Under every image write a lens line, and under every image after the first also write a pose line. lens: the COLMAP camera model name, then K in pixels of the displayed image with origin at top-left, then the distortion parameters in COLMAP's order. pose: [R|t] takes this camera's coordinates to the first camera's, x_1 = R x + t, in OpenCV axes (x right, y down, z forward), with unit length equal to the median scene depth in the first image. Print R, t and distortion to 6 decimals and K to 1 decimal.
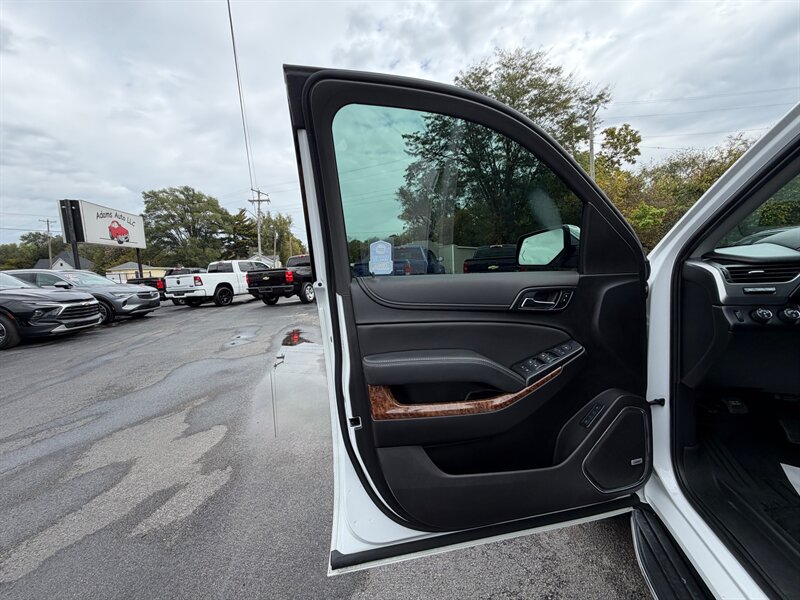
lens RADIAL K [[316.2, 0, 397.0], [0, 316.2, 301.5], [0, 0, 1]] dist [-0.003609, -0.000338]
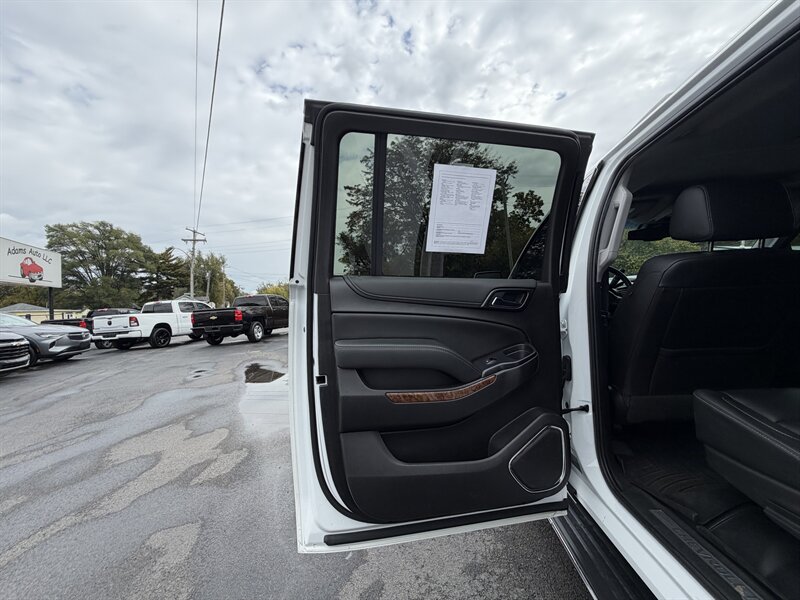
lens RADIAL K [[316.2, 0, 397.0], [0, 316.2, 301.5], [0, 0, 1]] dist [-0.003609, -0.000338]
pose [[0.982015, 0.001408, 0.188797, -0.009329], [0.023480, 0.991298, -0.129522, 0.006067], [-0.187336, 0.131626, 0.973437, -0.030865]]
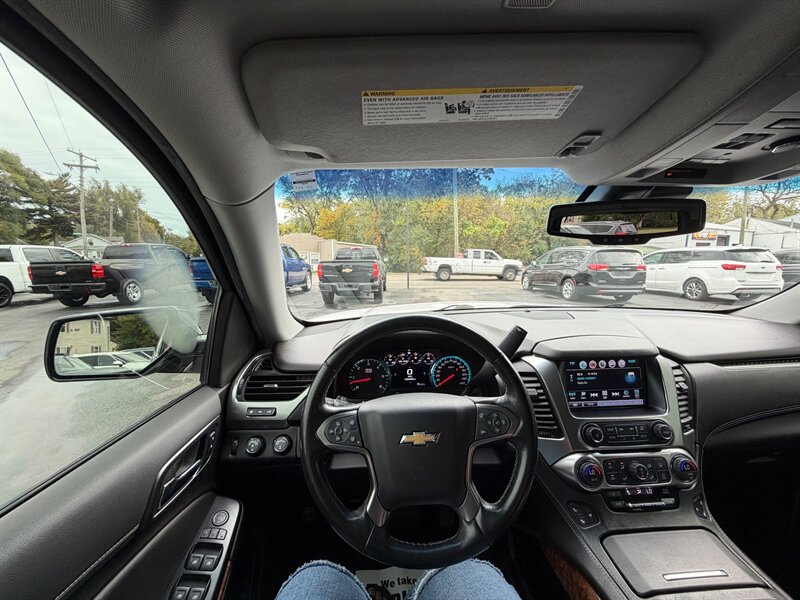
lens RADIAL K [[316.2, 0, 397.0], [0, 316.2, 301.5], [0, 0, 1]] dist [-0.003609, -0.000338]
pose [[0.940522, -0.001021, 0.339731, 0.028852], [-0.006520, 0.999757, 0.021055, -0.008066], [-0.339670, -0.022018, 0.940287, 0.001811]]
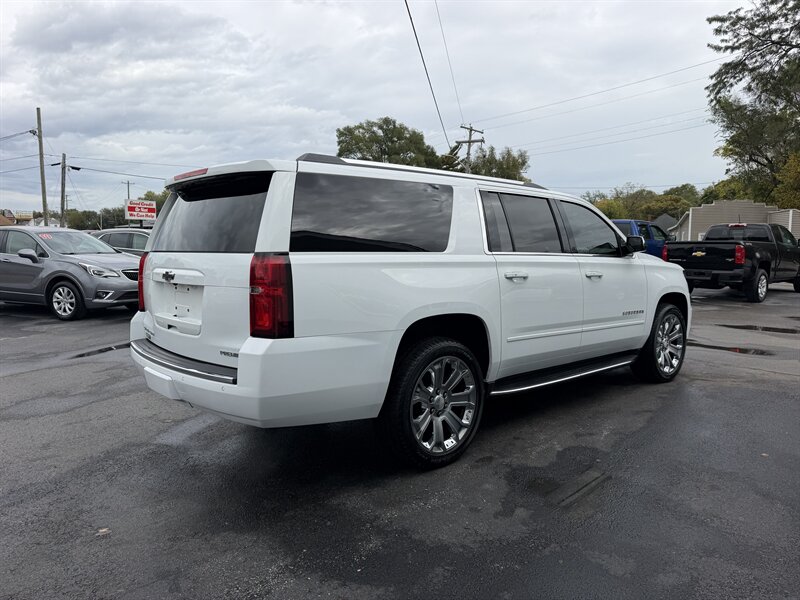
lens RADIAL K [[555.8, 0, 402.1], [0, 555.8, 299.0], [0, 0, 1]] dist [0.046899, -0.069395]
pose [[0.856979, 0.100790, -0.505399, 0.098104], [-0.099077, 0.994617, 0.030354, 0.008638], [0.505738, 0.024060, 0.862352, -0.142592]]
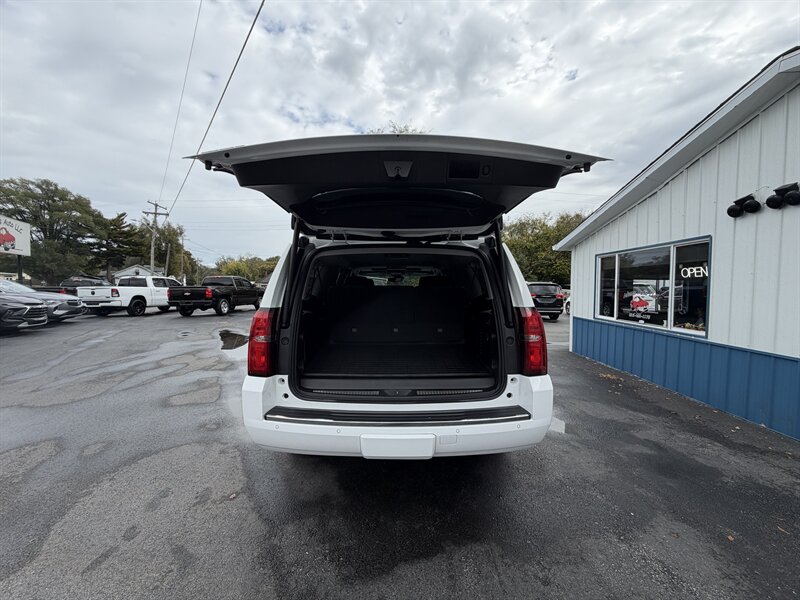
lens RADIAL K [[316.2, 0, 397.0], [0, 316.2, 301.5], [0, 0, 1]] dist [-0.003609, -0.000338]
pose [[0.954775, 0.046264, 0.293707, 0.002666], [-0.024377, 0.996675, -0.077750, 0.010226], [-0.296327, 0.067074, 0.952728, -0.132401]]
